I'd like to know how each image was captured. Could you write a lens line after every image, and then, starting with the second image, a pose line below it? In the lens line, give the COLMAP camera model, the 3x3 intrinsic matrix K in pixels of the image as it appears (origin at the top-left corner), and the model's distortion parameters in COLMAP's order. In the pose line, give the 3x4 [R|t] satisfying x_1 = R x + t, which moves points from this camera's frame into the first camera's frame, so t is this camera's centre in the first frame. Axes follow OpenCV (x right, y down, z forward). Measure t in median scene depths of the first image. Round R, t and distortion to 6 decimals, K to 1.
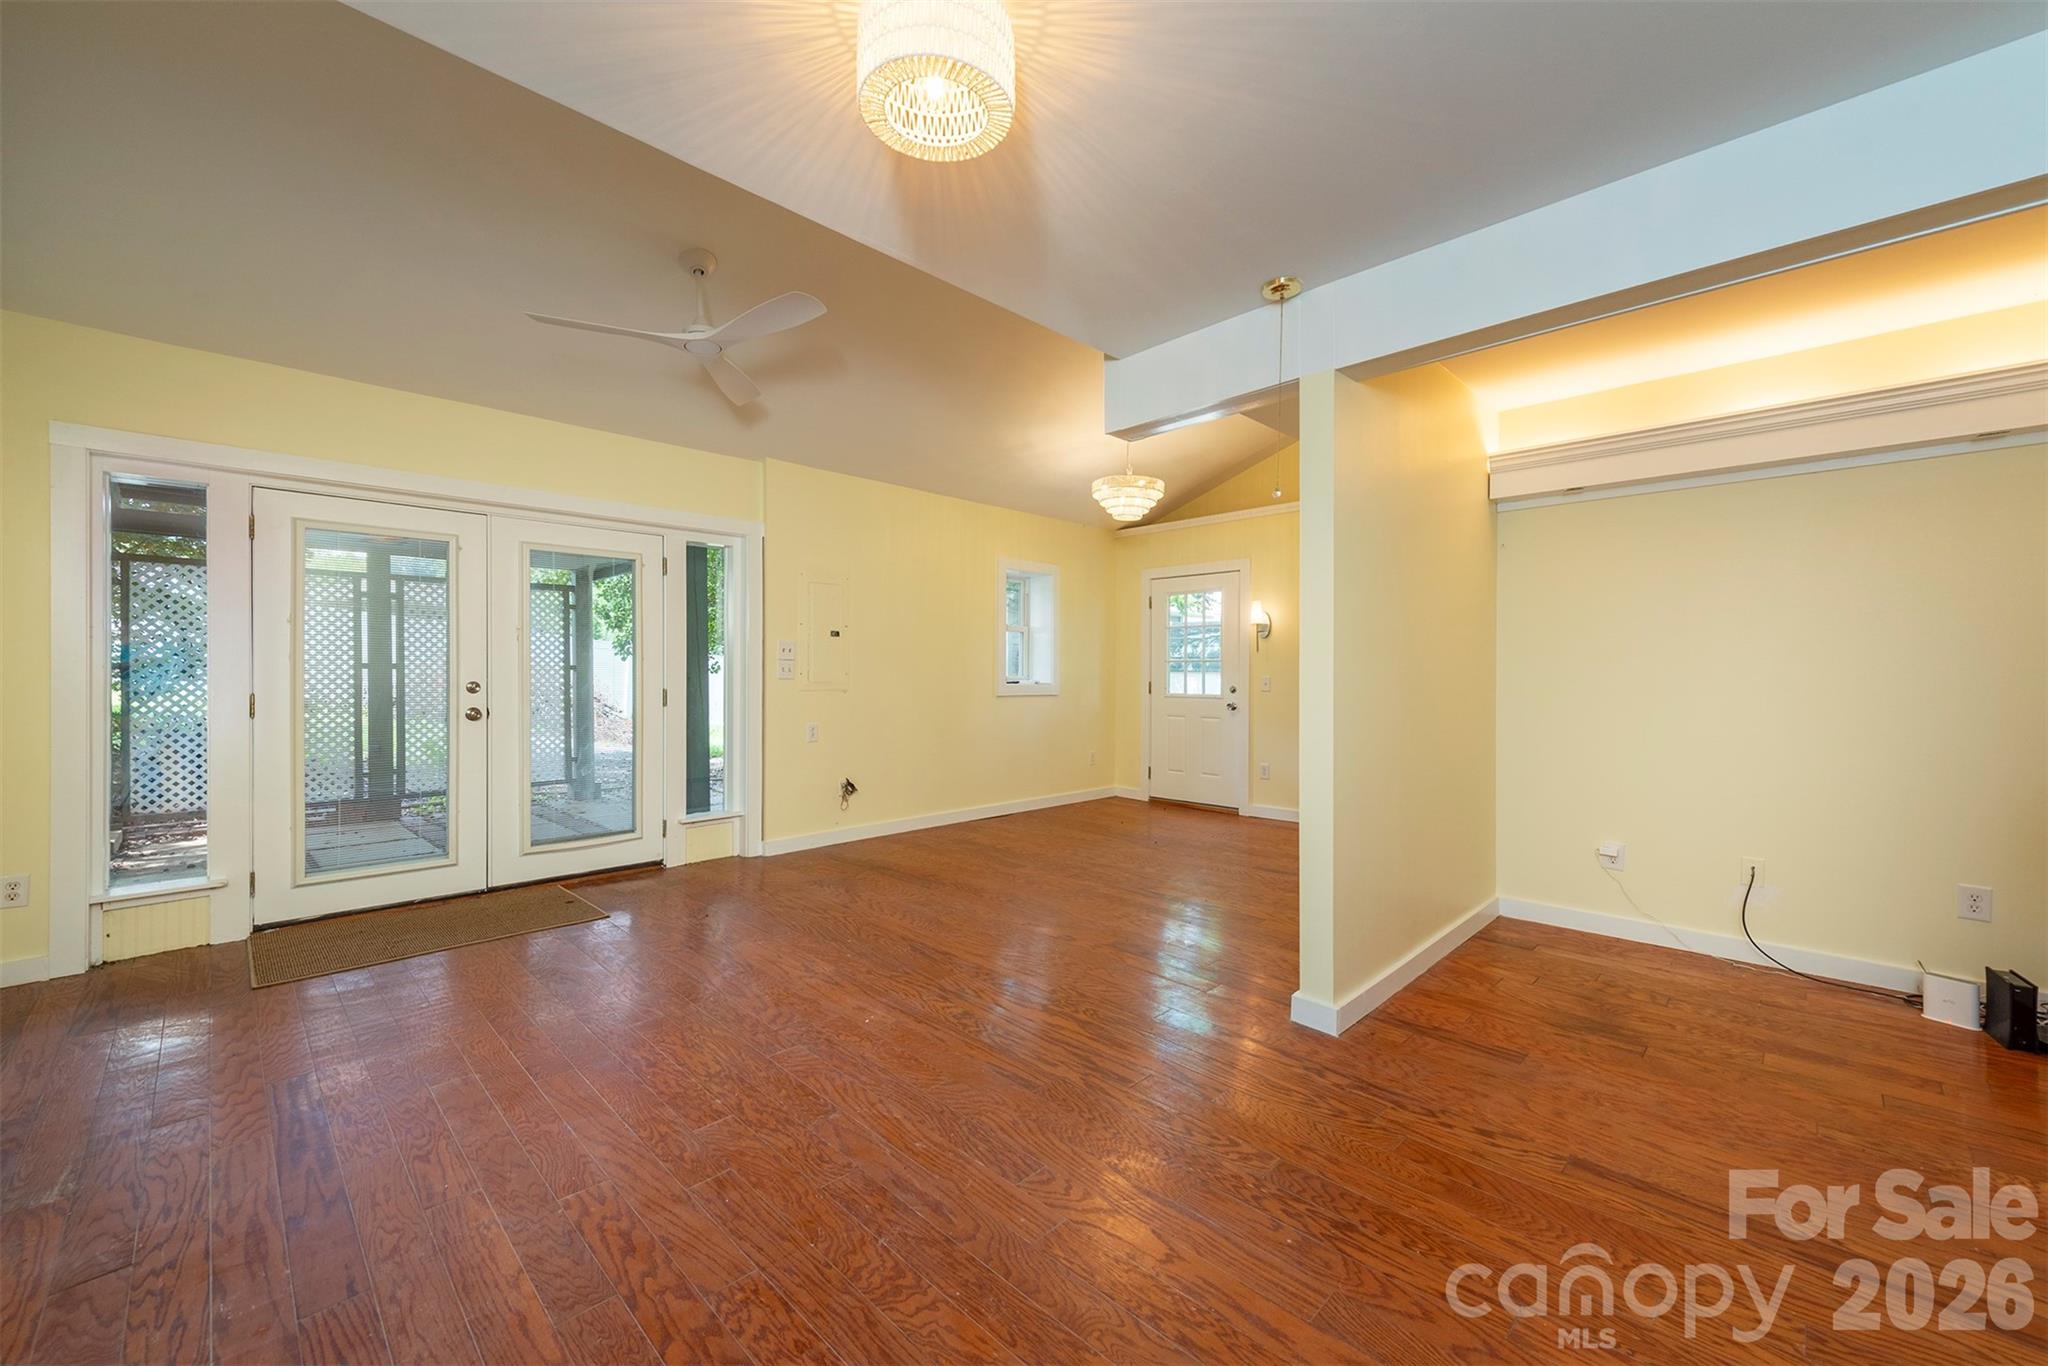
lens RADIAL K [[802.0, 0, 1024.2], [0, 802.0, 684.3], [0, 0, 1]] dist [0.007852, -0.001605]
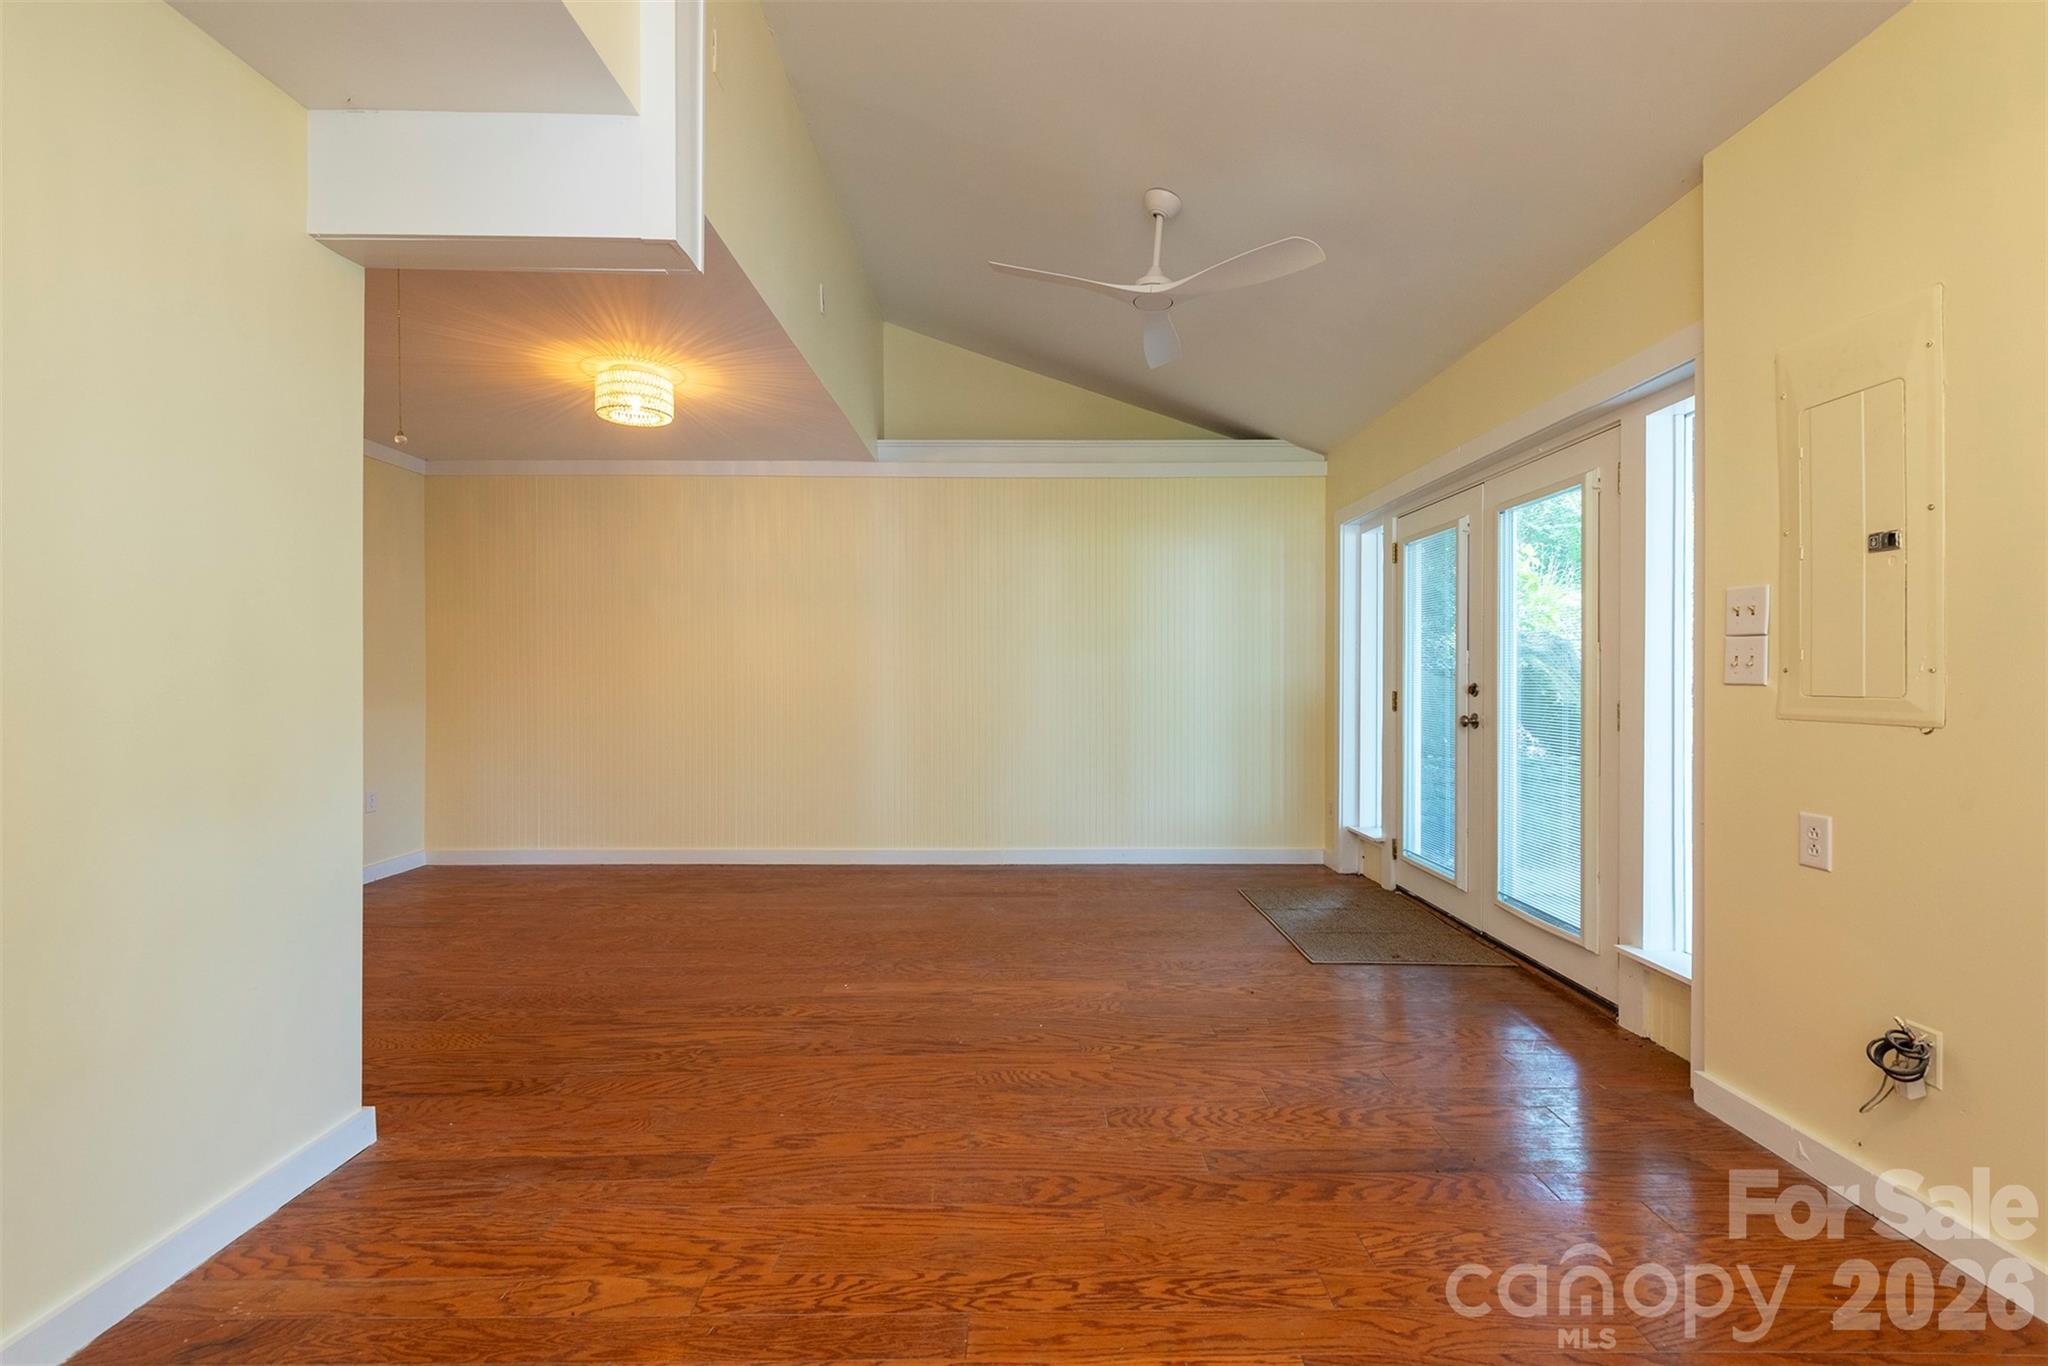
lens RADIAL K [[909.3, 0, 1034.1], [0, 909.3, 673.1], [0, 0, 1]] dist [0.012628, -0.002739]
pose [[-0.711831, -0.001384, -0.702349, 0.312773], [-0.006772, 0.999965, 0.004893, -0.014554], [0.702318, 0.008239, -0.711816, 1.280445]]
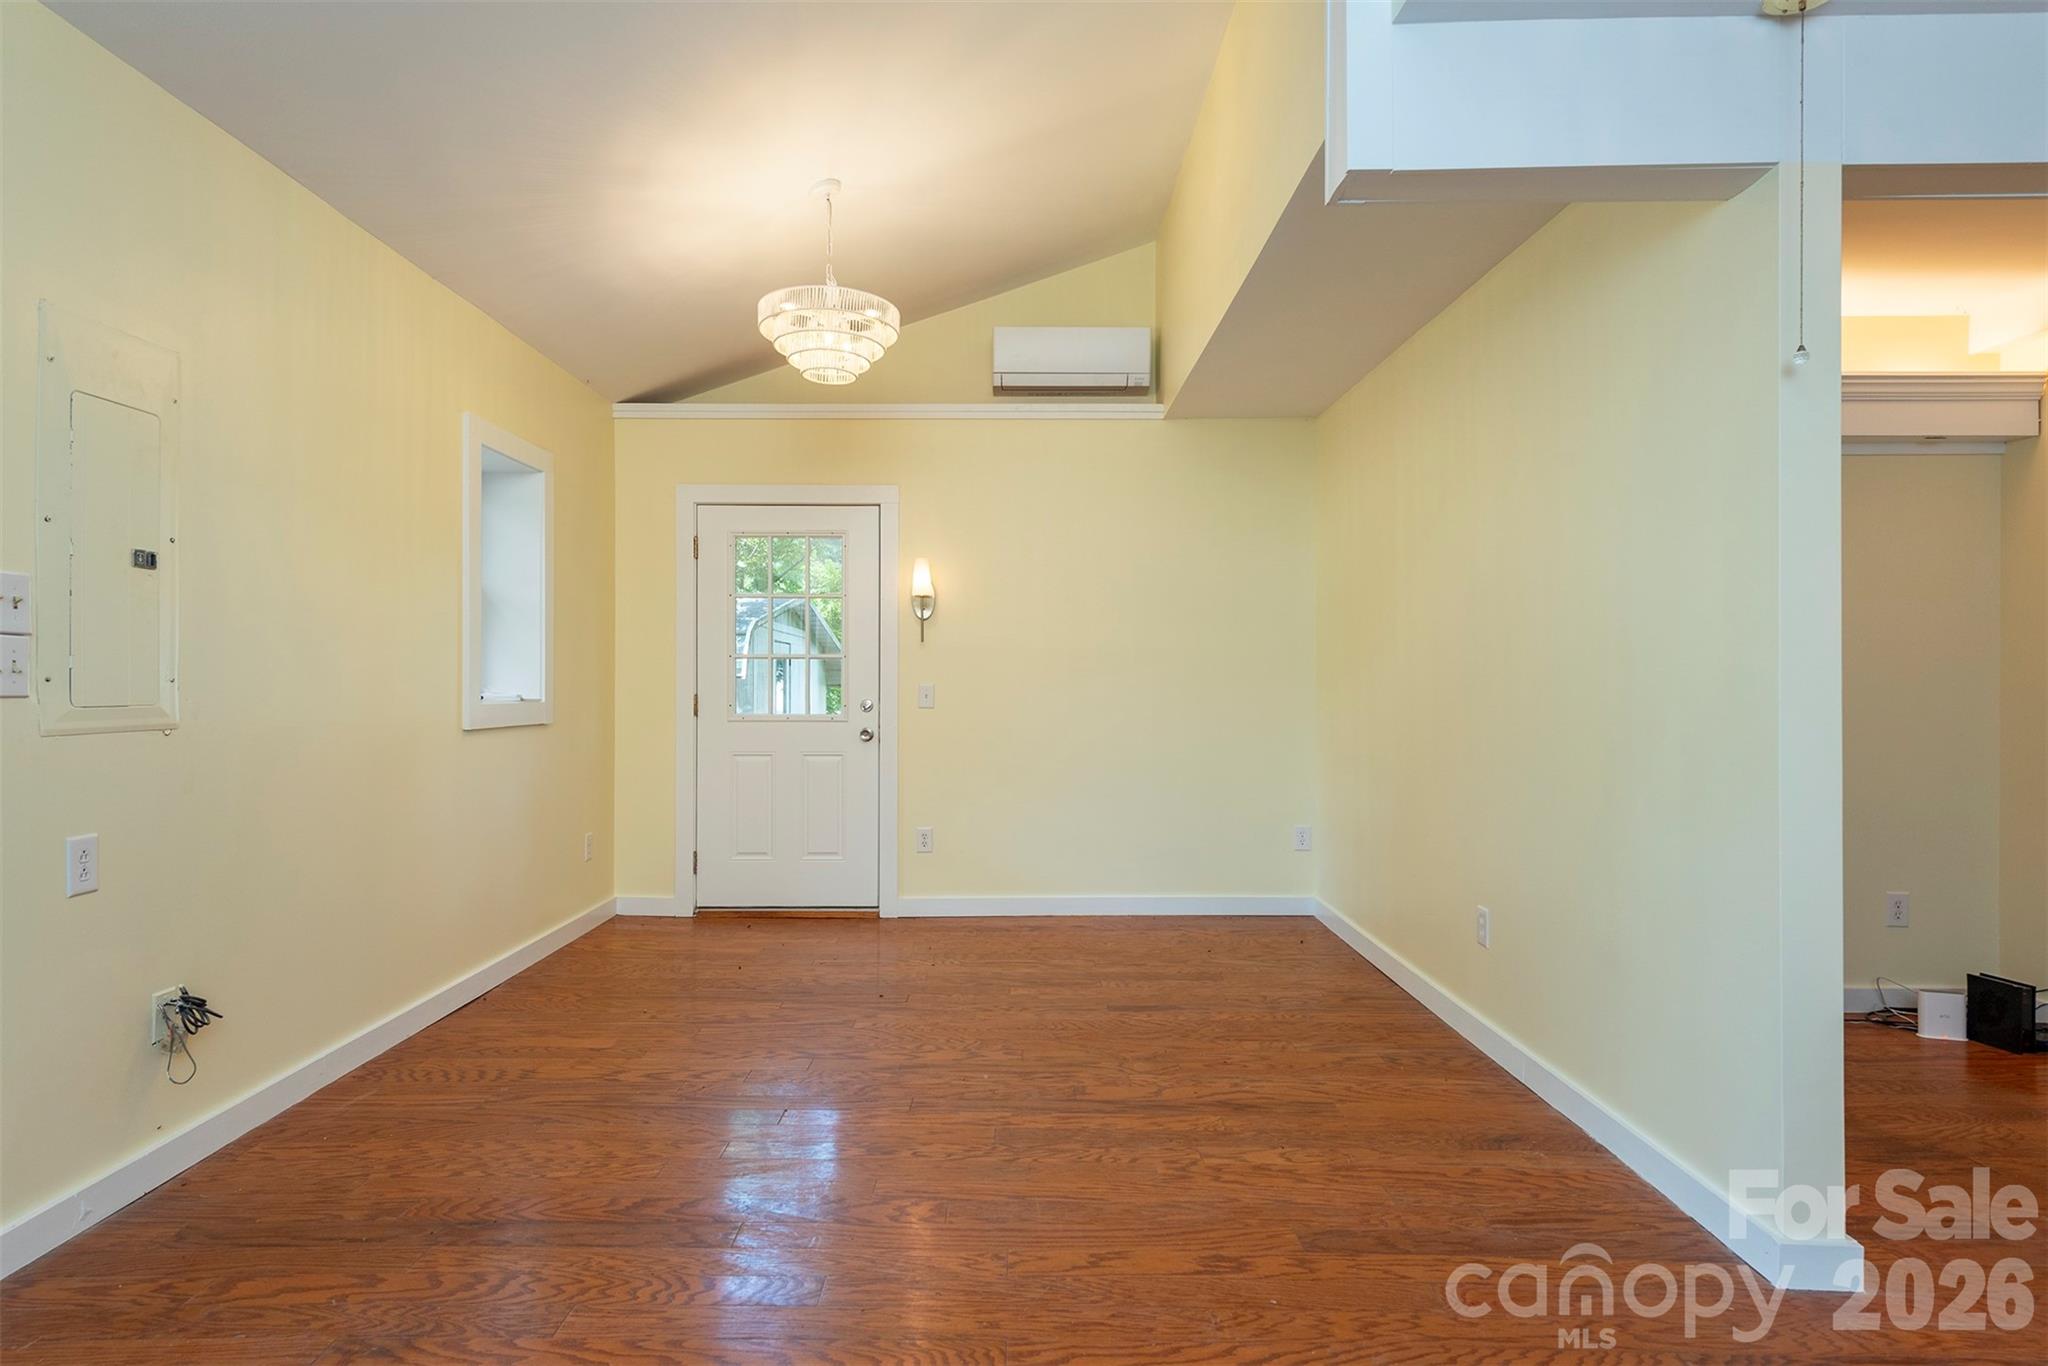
lens RADIAL K [[1150.7, 0, 1045.7], [0, 1150.7, 676.8], [0, 0, 1]] dist [0.005403, 0.001004]
pose [[0.703002, 0.002162, 0.711184, -0.393209], [0.007340, 0.999920, -0.010296, -0.008534], [-0.711150, 0.012458, 0.702930, 0.495670]]
